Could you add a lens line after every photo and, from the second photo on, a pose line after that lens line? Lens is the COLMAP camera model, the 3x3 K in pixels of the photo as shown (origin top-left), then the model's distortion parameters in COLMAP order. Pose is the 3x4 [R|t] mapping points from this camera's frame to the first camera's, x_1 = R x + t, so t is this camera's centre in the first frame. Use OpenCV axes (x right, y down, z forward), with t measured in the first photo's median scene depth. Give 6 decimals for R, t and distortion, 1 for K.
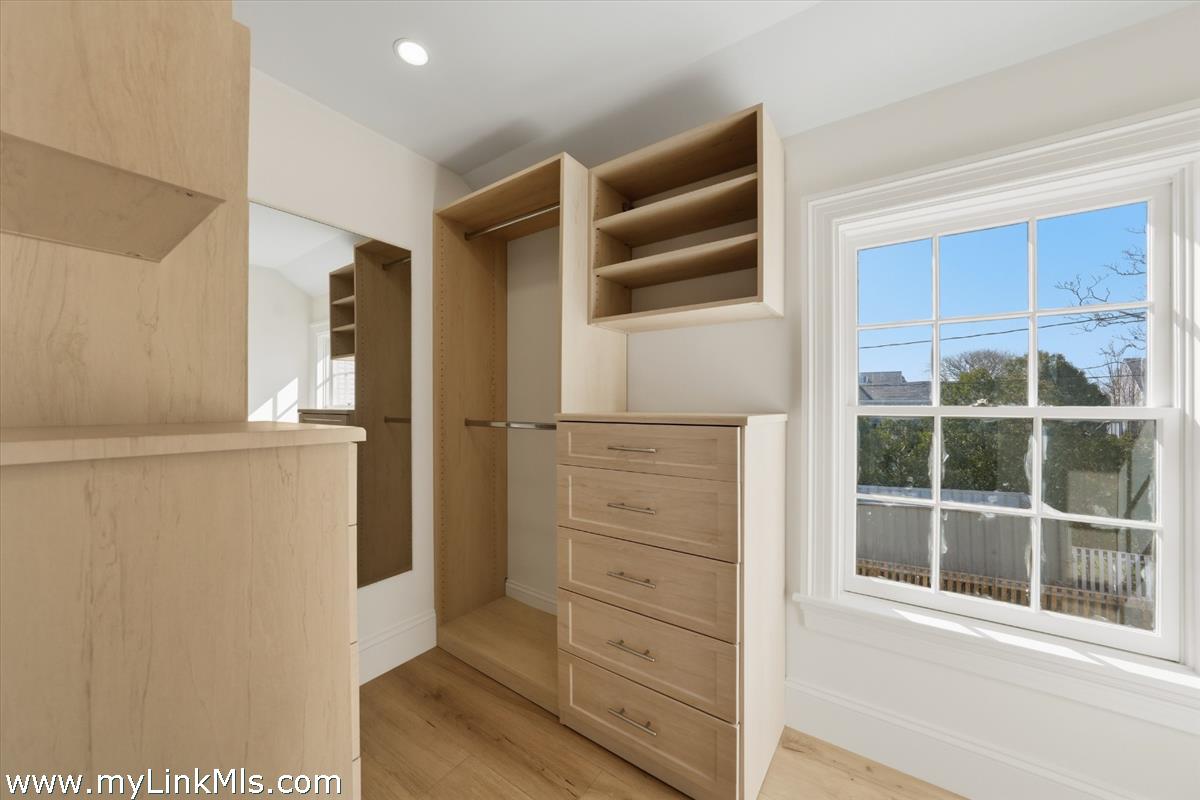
lens RADIAL K [[418.4, 0, 605.4], [0, 418.4, 401.0], [0, 0, 1]] dist [-0.021962, 0.003761]
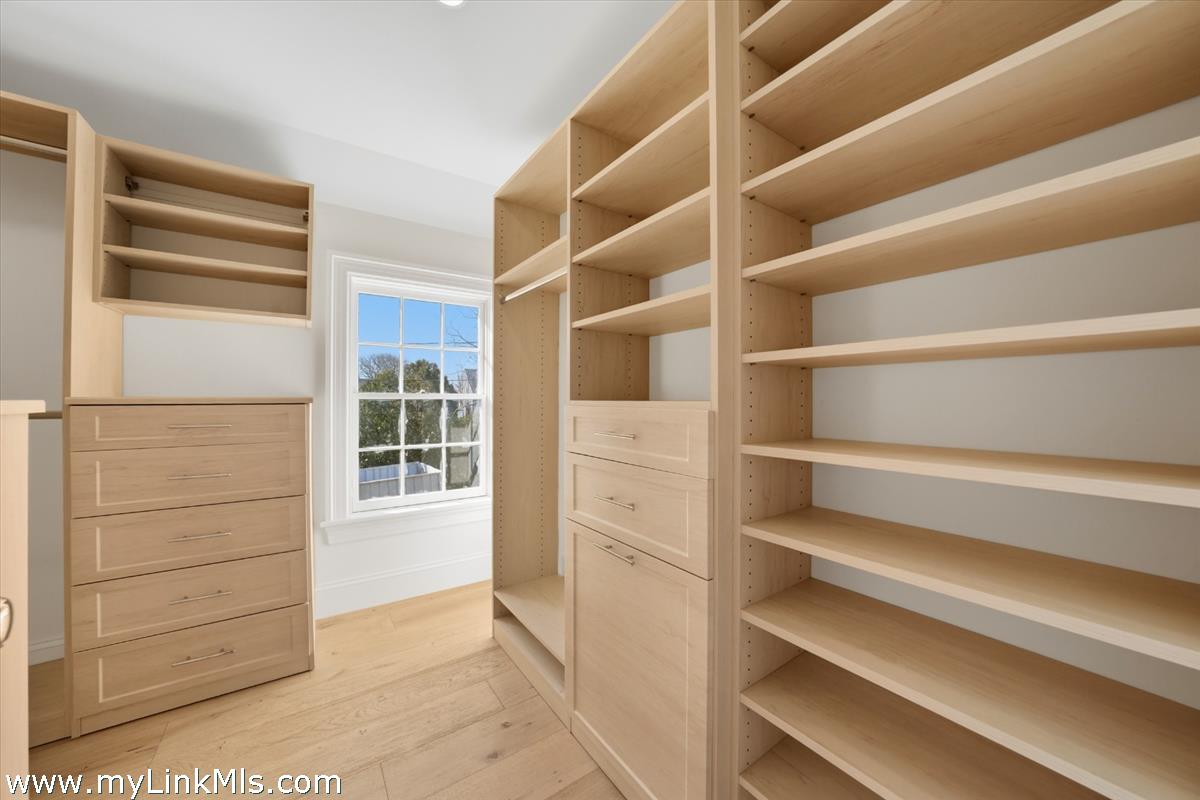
lens RADIAL K [[418.4, 0, 605.4], [0, 418.4, 401.0], [0, 0, 1]] dist [-0.021962, 0.003761]
pose [[0.331329, -0.005020, 0.943502, -0.582599], [-0.006462, 0.999950, 0.007590, 0.025034], [-0.943493, -0.008612, 0.331280, -0.412267]]
